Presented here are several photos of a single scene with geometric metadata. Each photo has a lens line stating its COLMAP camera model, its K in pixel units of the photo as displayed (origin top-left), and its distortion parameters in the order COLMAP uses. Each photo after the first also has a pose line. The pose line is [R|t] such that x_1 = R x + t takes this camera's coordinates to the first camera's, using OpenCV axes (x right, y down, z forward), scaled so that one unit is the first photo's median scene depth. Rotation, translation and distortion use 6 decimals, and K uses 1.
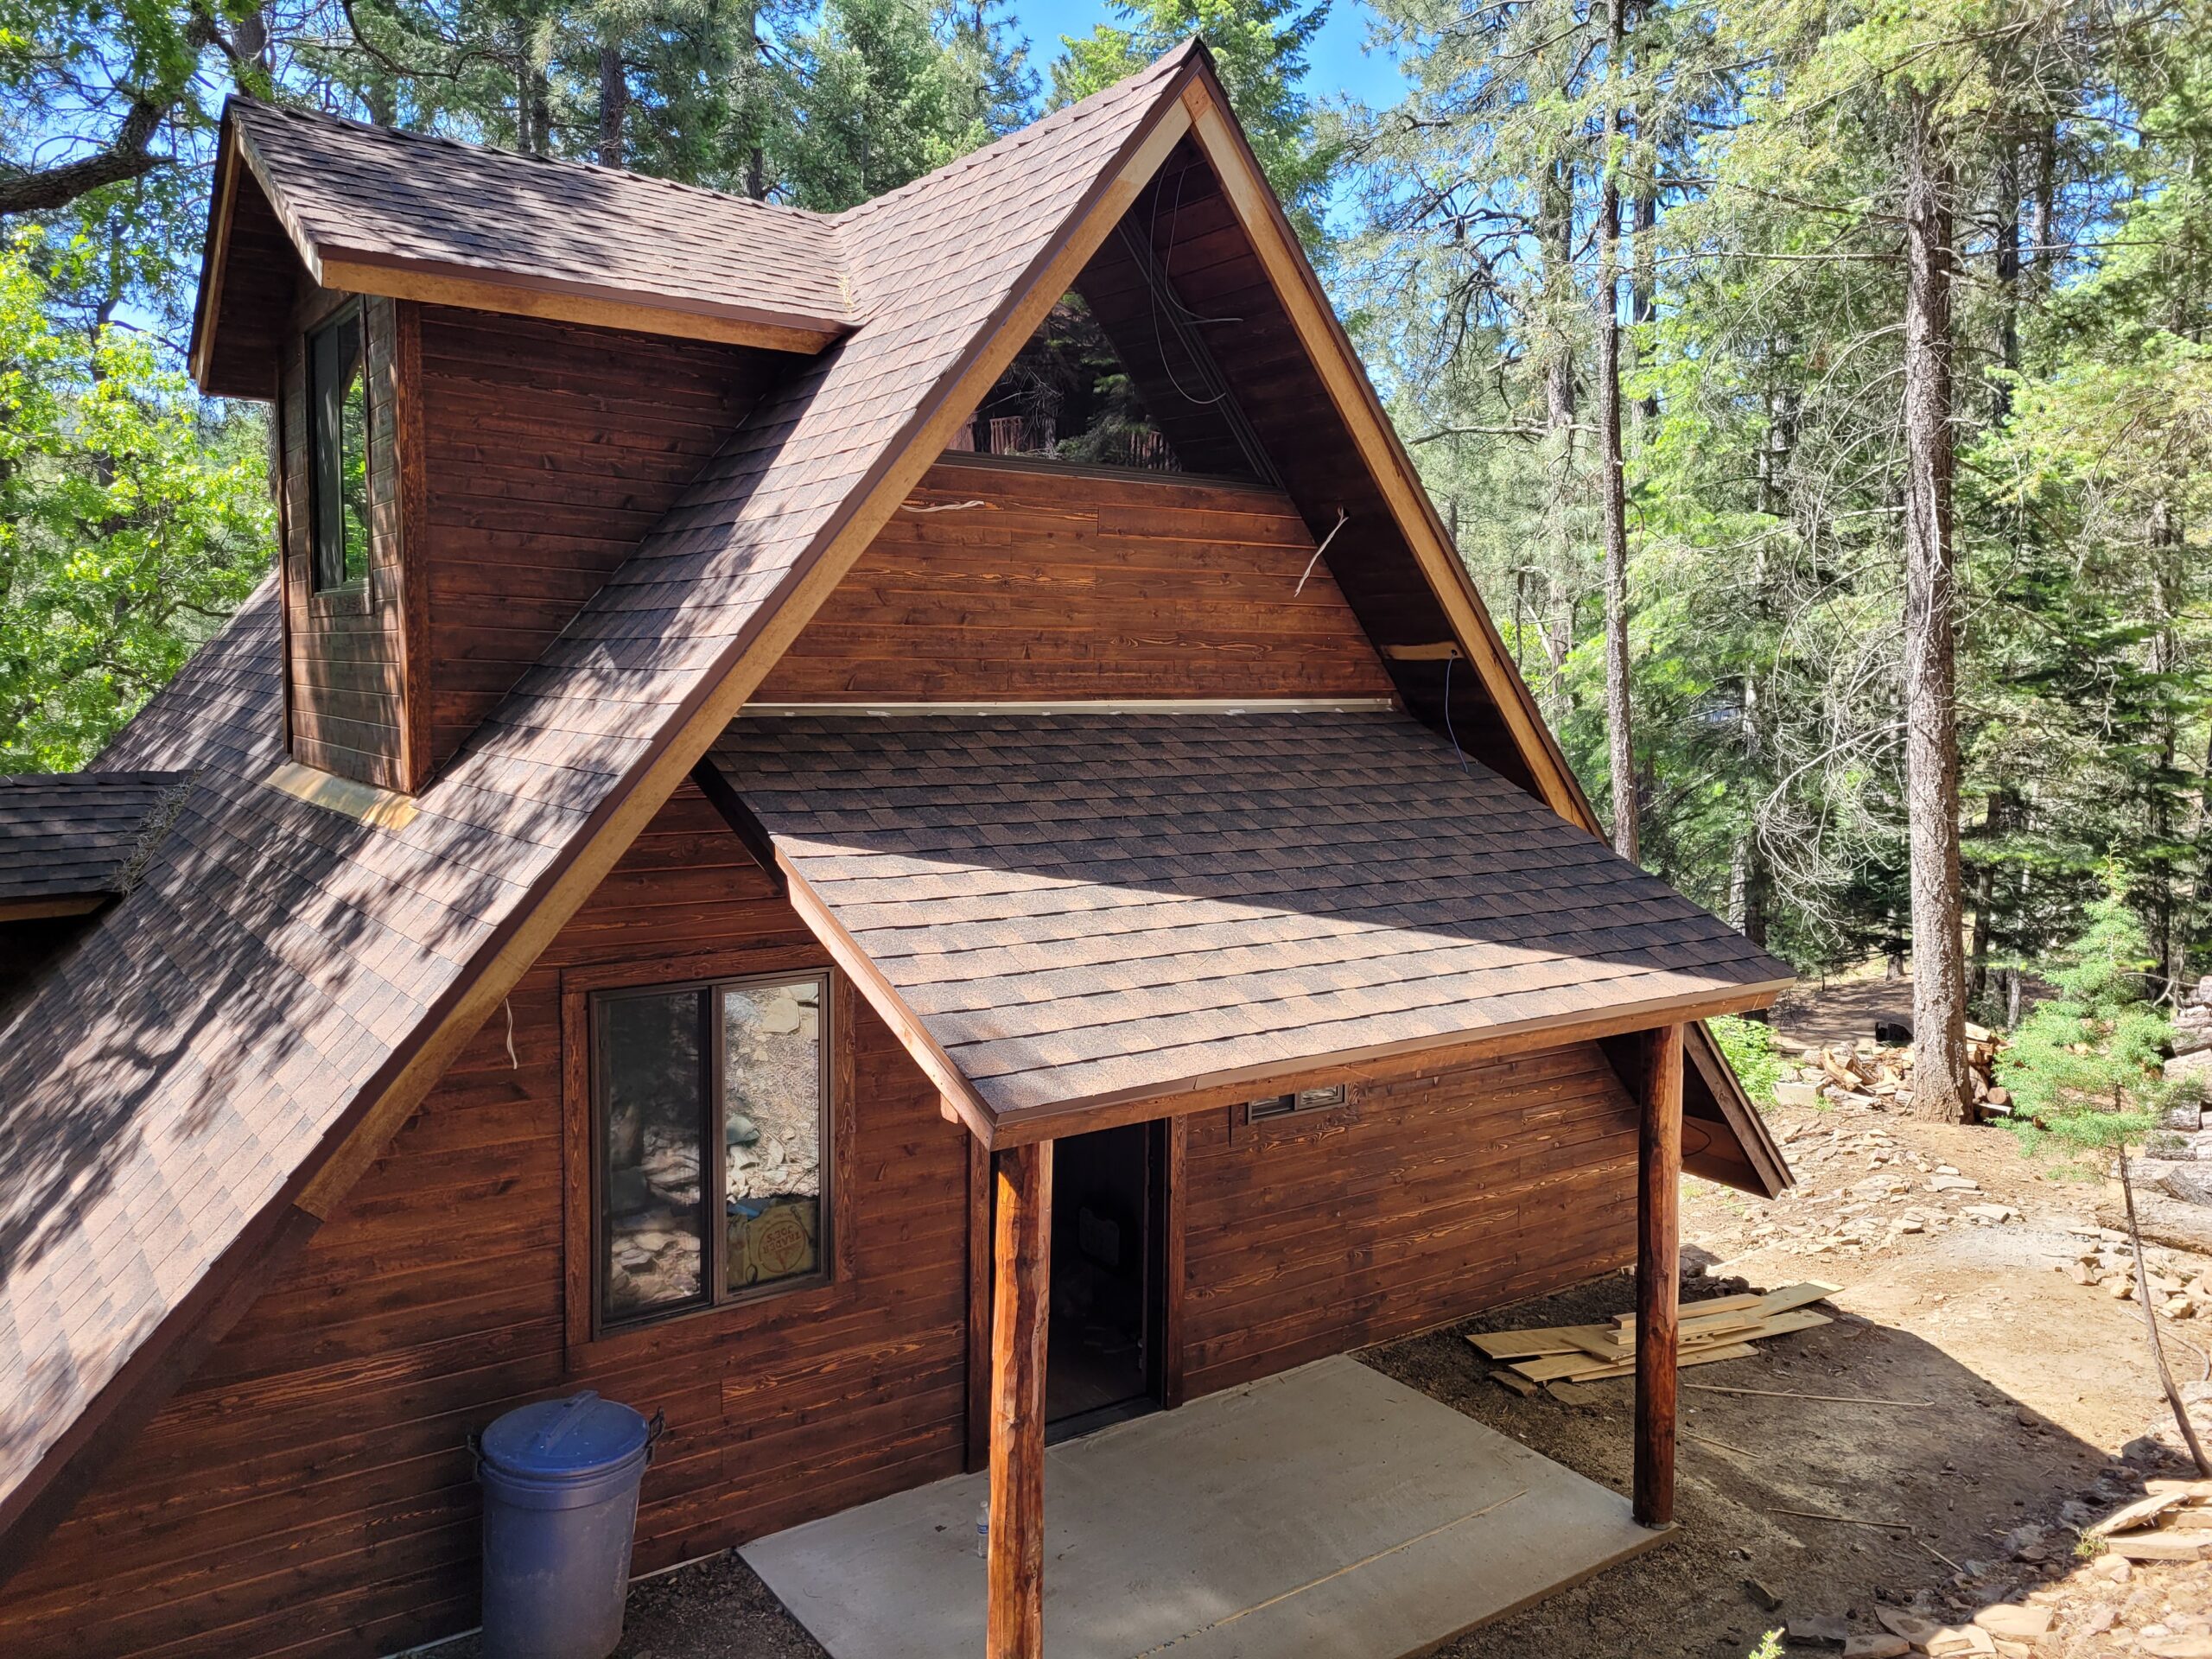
lens RADIAL K [[1680.6, 0, 1113.9], [0, 1680.6, 838.1], [0, 0, 1]] dist [0.025457, -0.035666]
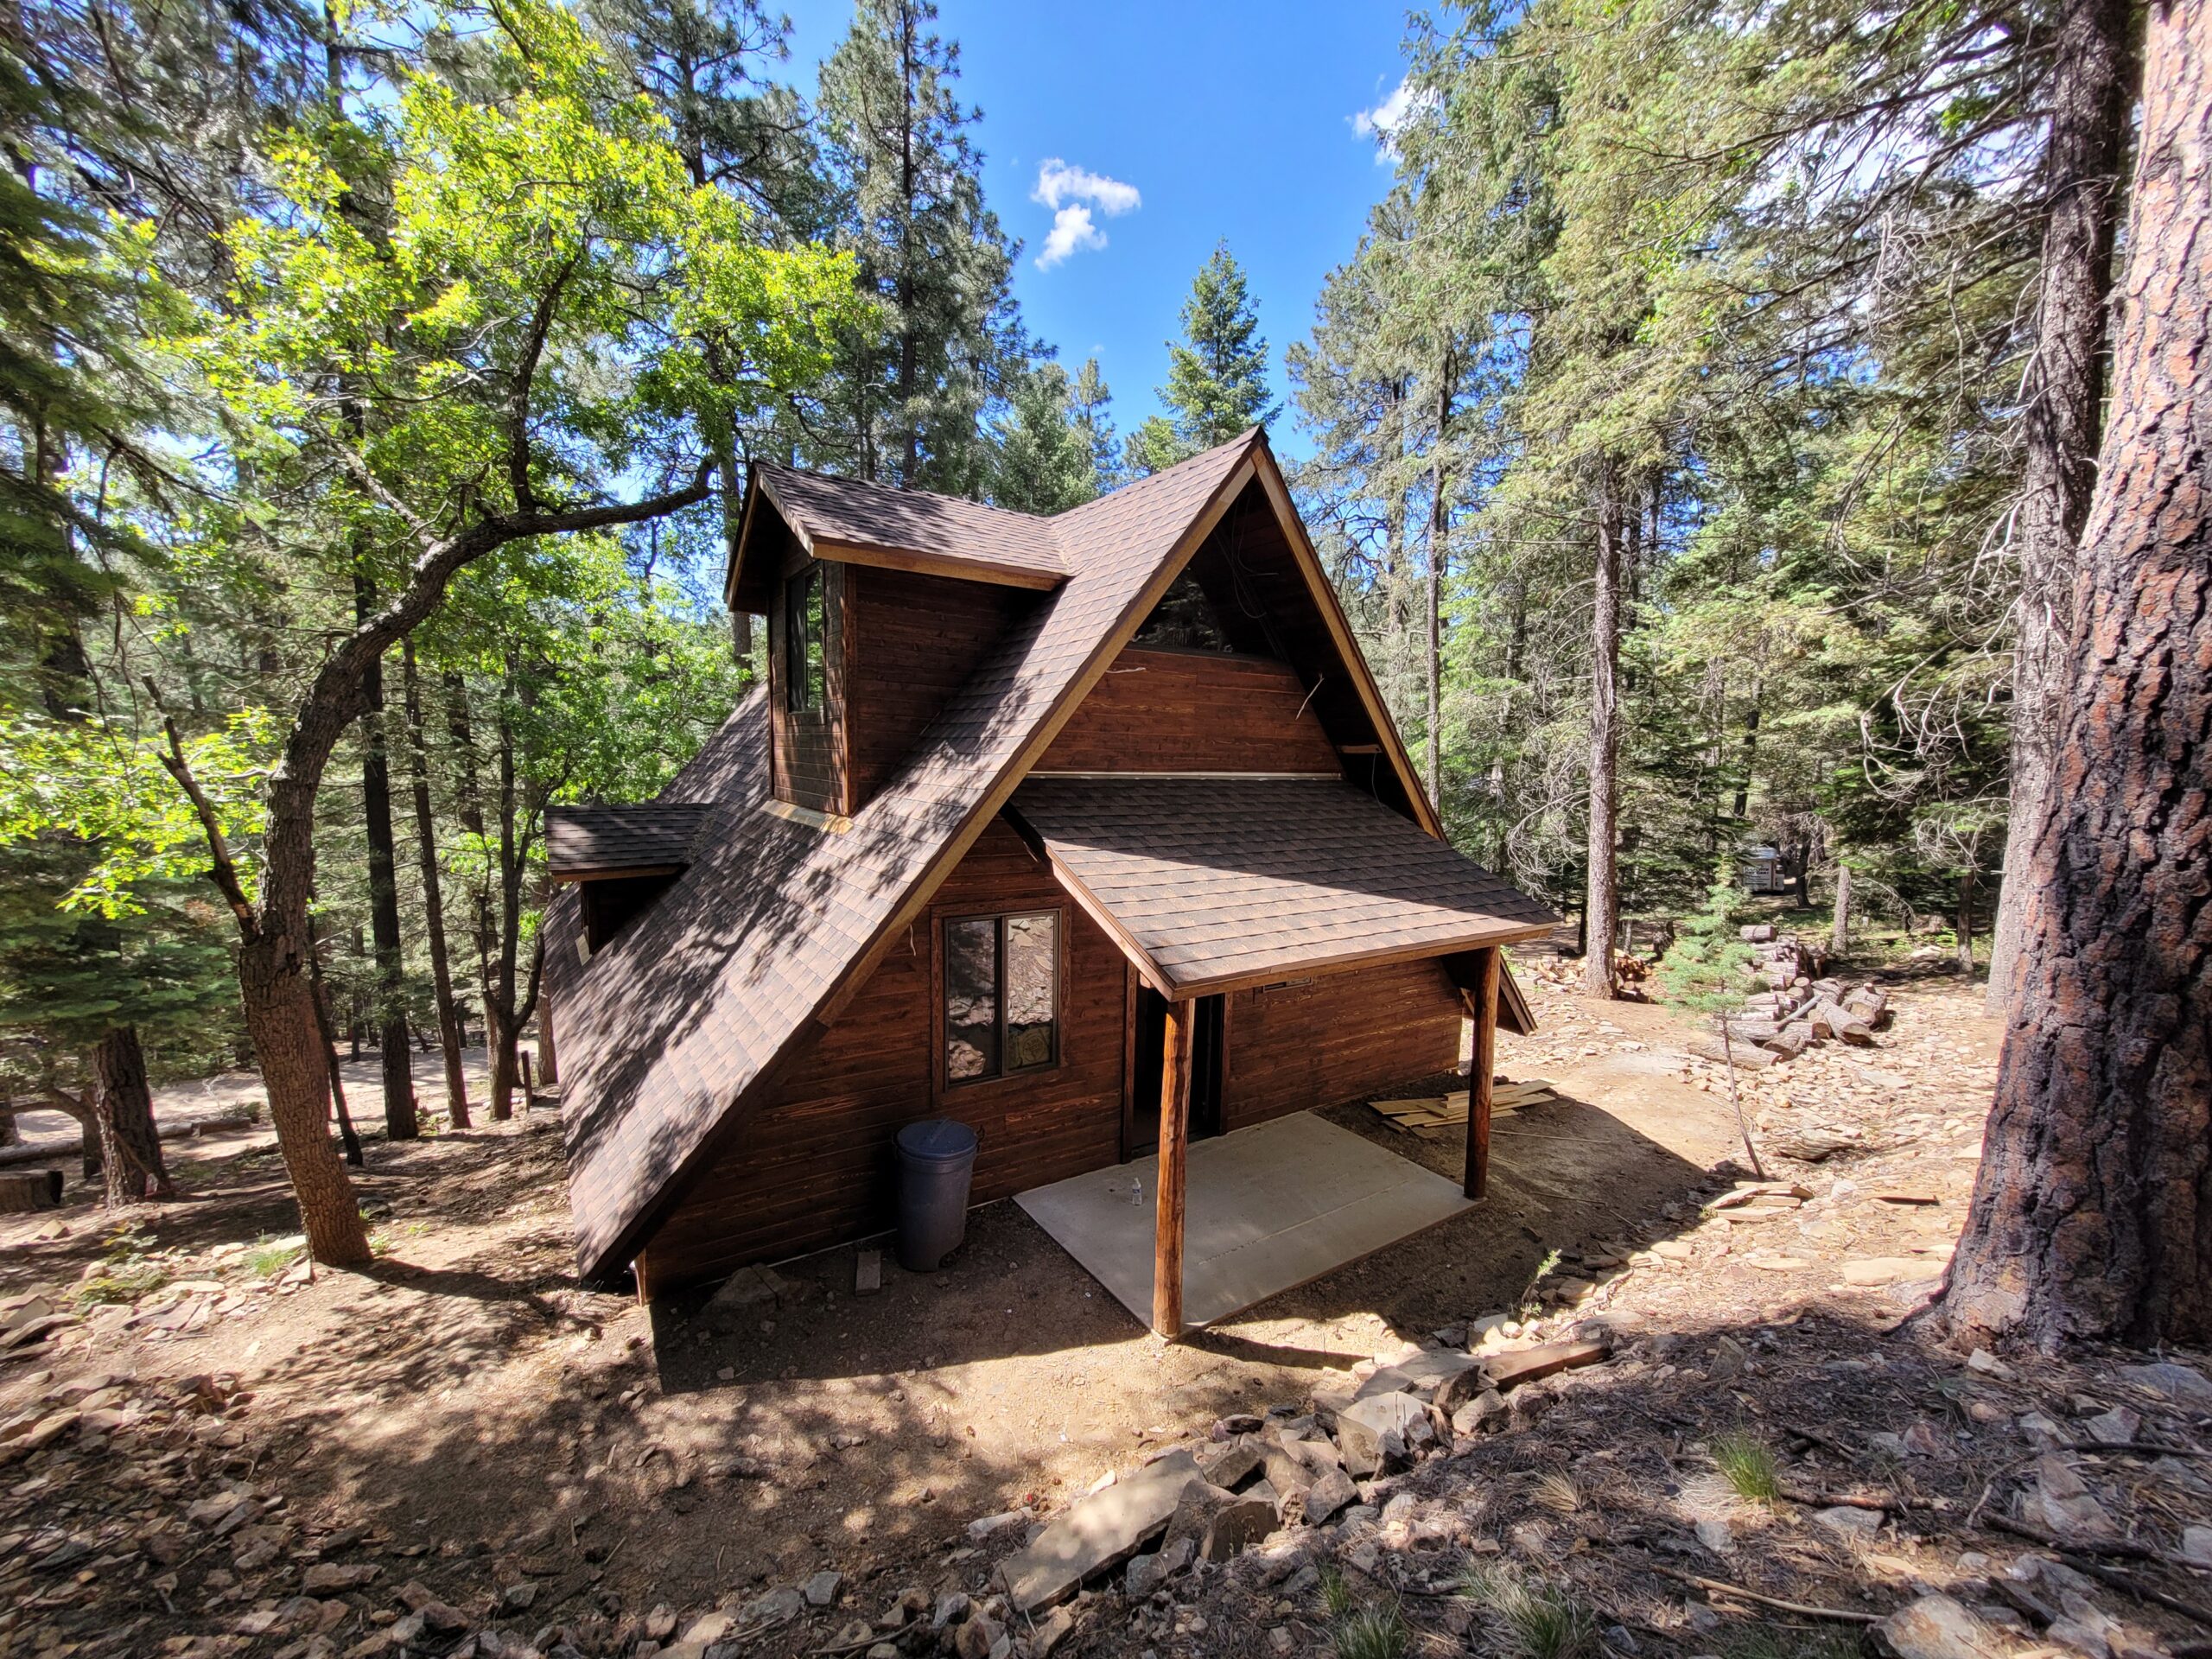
lens RADIAL K [[878.5, 0, 1078.5], [0, 878.5, 880.9], [0, 0, 1]] dist [-0.022066, -0.000114]
pose [[0.999016, 0.016798, -0.041056, -0.099236], [-0.015076, 0.999008, 0.041893, 0.002239], [0.041719, -0.041233, 0.998278, -0.015600]]
